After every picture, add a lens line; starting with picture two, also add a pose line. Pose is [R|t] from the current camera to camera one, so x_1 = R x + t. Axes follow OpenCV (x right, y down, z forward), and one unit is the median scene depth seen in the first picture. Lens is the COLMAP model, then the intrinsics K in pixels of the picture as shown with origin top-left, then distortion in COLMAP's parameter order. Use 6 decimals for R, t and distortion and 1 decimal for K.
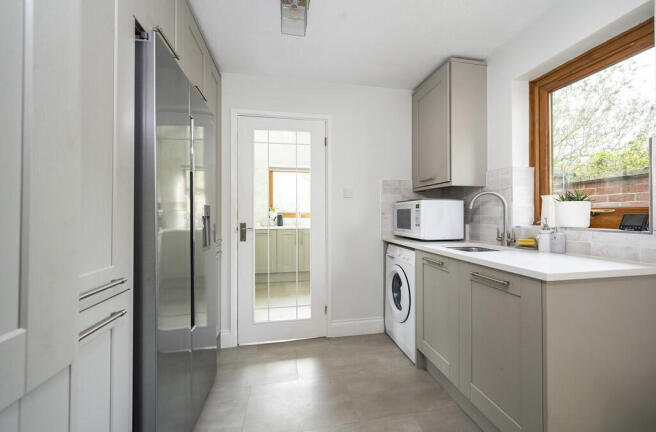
lens RADIAL K [[261.8, 0, 333.8], [0, 261.8, 216.2], [0, 0, 1]] dist [-0.004028, 0.000646]
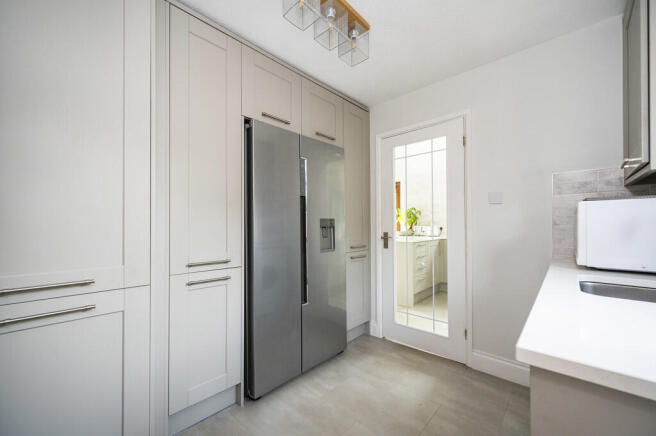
lens RADIAL K [[261.8, 0, 334.1], [0, 261.8, 222.6], [0, 0, 1]] dist [-0.004028, 0.000646]
pose [[0.594974, -0.007279, -0.803712, 0.419059], [0.012355, 0.999924, 0.000090, -0.019355], [0.803650, -0.009983, 0.595019, 0.135245]]
